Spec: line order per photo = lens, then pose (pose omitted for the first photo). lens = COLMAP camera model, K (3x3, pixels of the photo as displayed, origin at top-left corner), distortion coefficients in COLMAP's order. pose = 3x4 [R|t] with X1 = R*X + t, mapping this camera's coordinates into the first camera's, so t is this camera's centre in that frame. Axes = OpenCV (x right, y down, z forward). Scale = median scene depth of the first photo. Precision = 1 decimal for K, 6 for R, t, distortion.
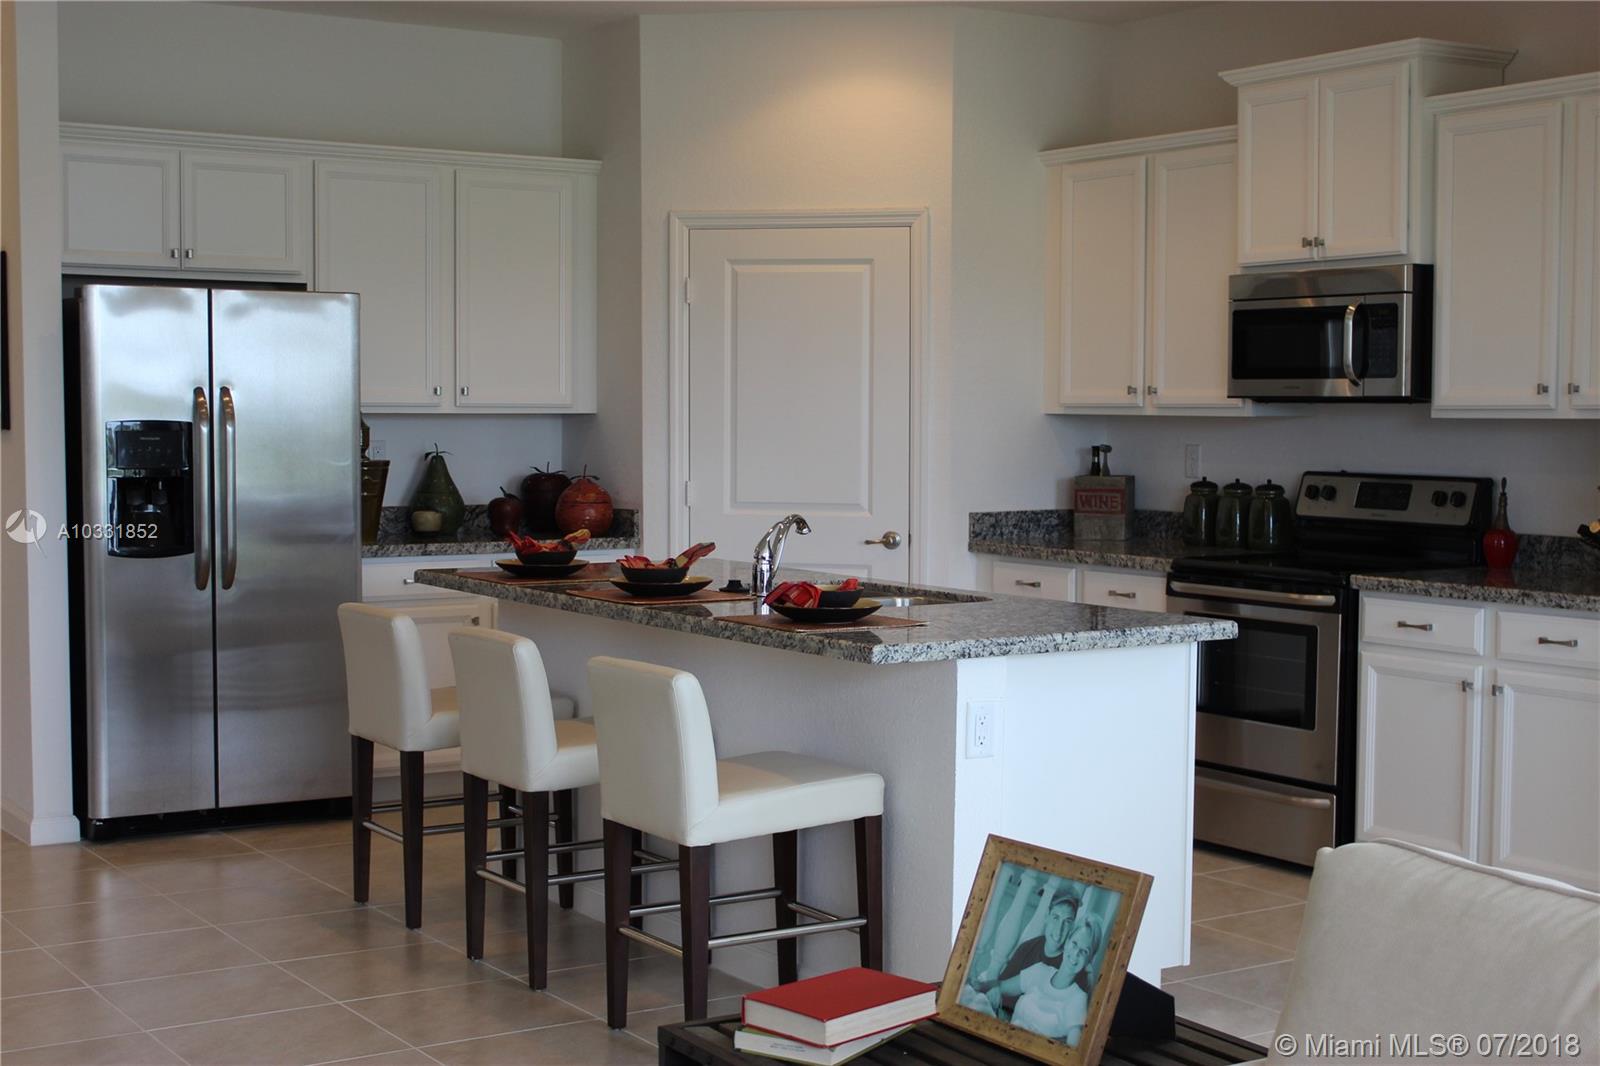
lens RADIAL K [[2230.2, 0, 830.3], [0, 2230.2, 582.6], [0, 0, 1]] dist [-0.076893, 0.186785]
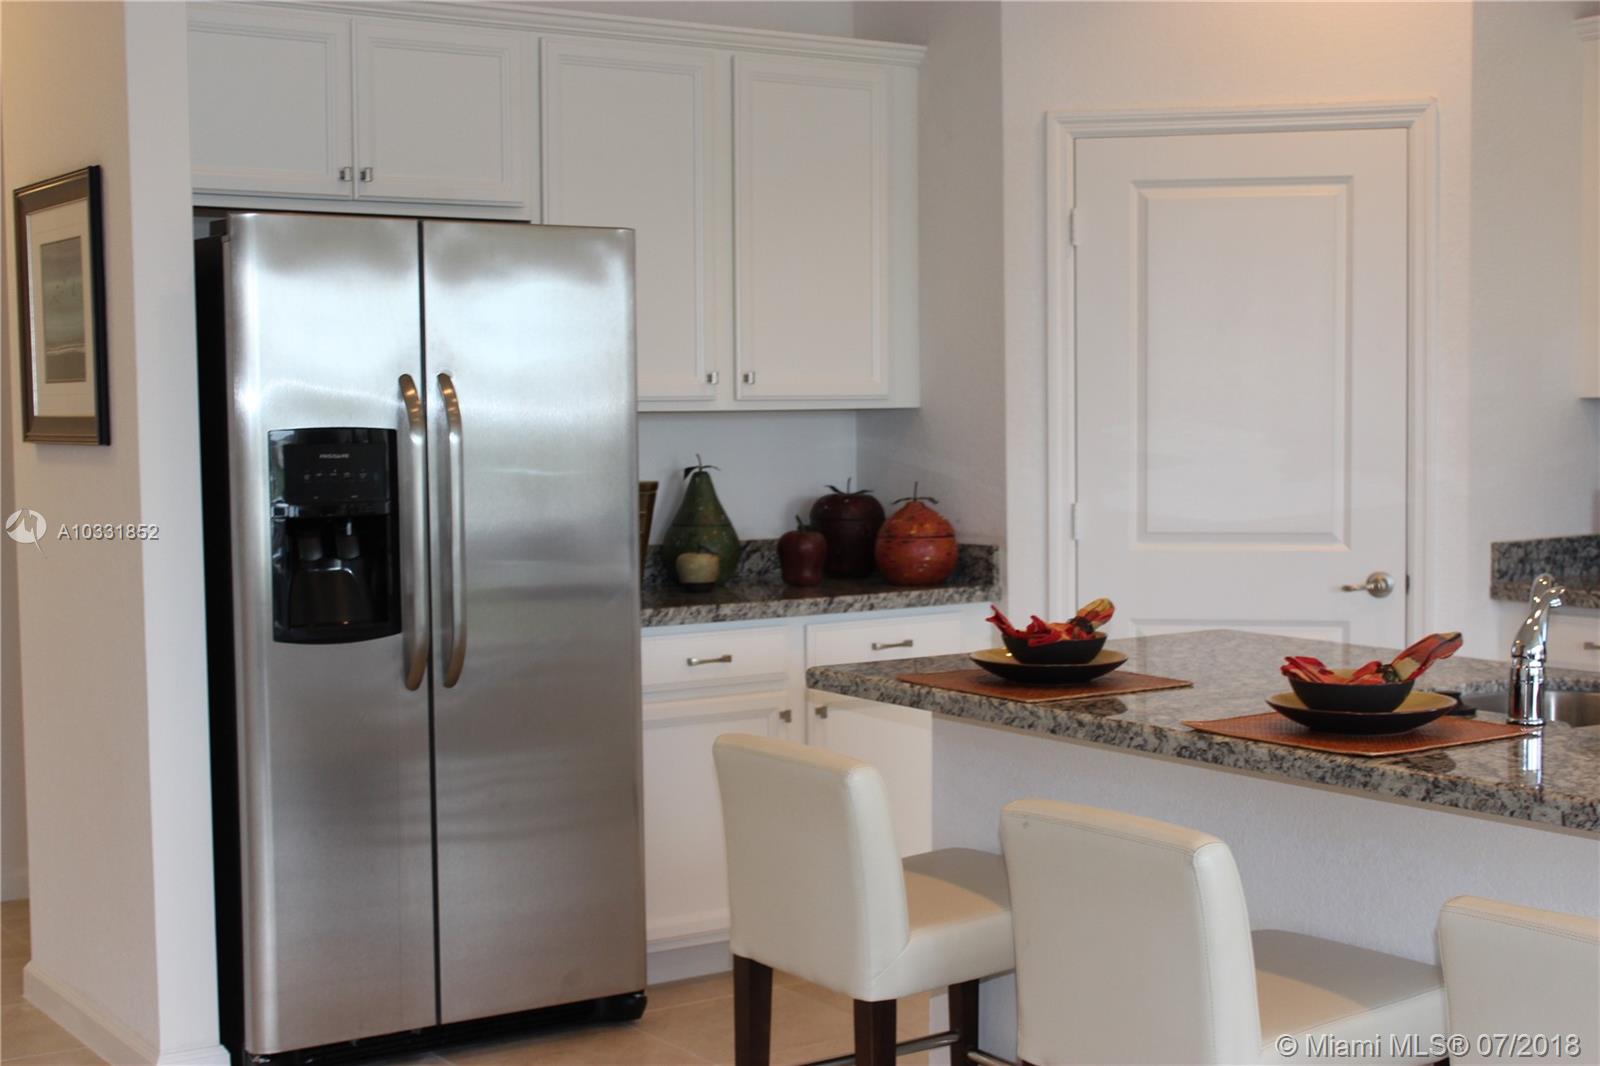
lens RADIAL K [[2230.2, 0, 830.3], [0, 2230.2, 582.6], [0, 0, 1]] dist [-0.076893, 0.186785]
pose [[0.999795, -0.018069, 0.009125, -0.166012], [0.018068, 0.999837, 0.000242, -0.025468], [-0.009128, -0.000077, 0.999958, 0.351028]]
